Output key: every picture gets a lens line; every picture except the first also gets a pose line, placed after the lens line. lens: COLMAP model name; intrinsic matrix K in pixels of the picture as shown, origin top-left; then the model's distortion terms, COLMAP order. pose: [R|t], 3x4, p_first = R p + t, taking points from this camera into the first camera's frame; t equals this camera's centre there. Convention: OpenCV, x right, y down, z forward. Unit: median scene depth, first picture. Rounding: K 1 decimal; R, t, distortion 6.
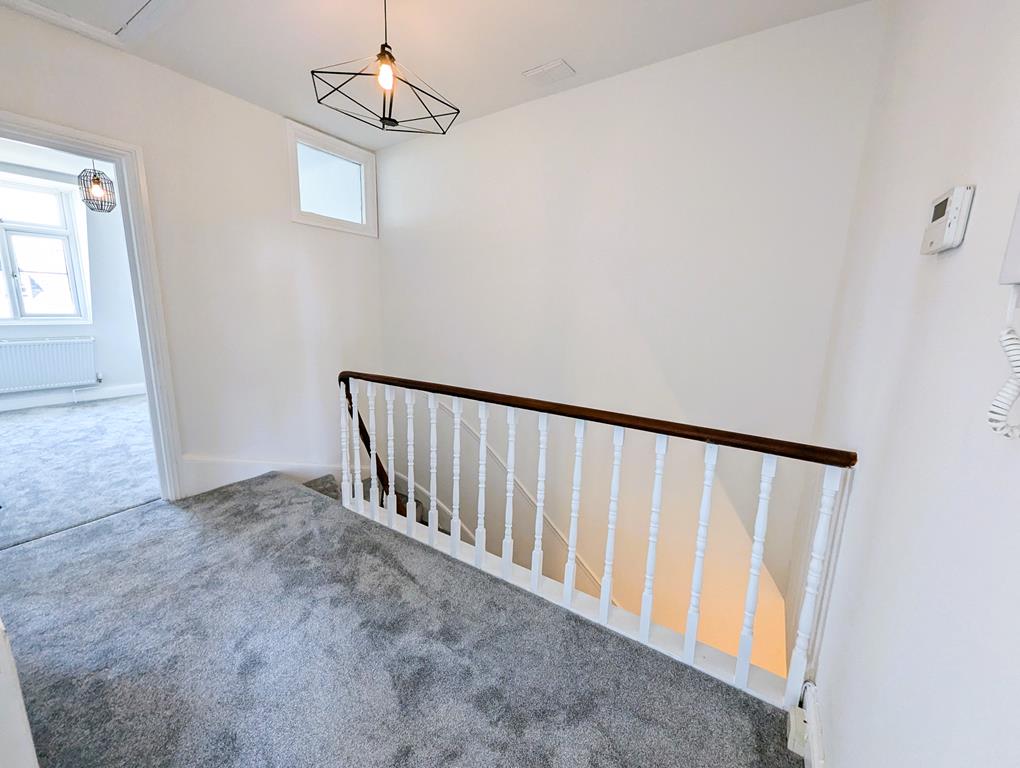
lens RADIAL K [[407.3, 0, 514.4], [0, 407.3, 383.8], [0, 0, 1]] dist [-0.000317, -0.000044]
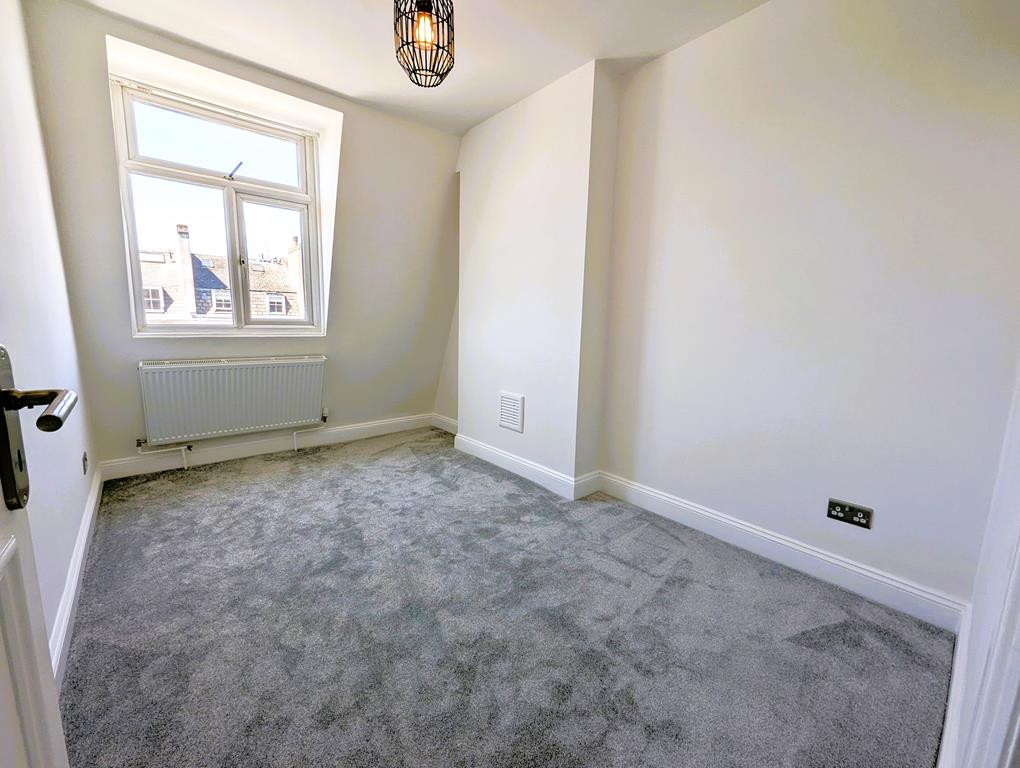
lens RADIAL K [[423.9, 0, 510.0], [0, 423.9, 384.0], [0, 0, 1]] dist [0.000424, 0.000041]
pose [[0.960366, 0.040741, -0.275750, -0.636650], [-0.051186, 0.998214, -0.030787, -0.072548], [0.274003, 0.043681, 0.960736, 0.484394]]
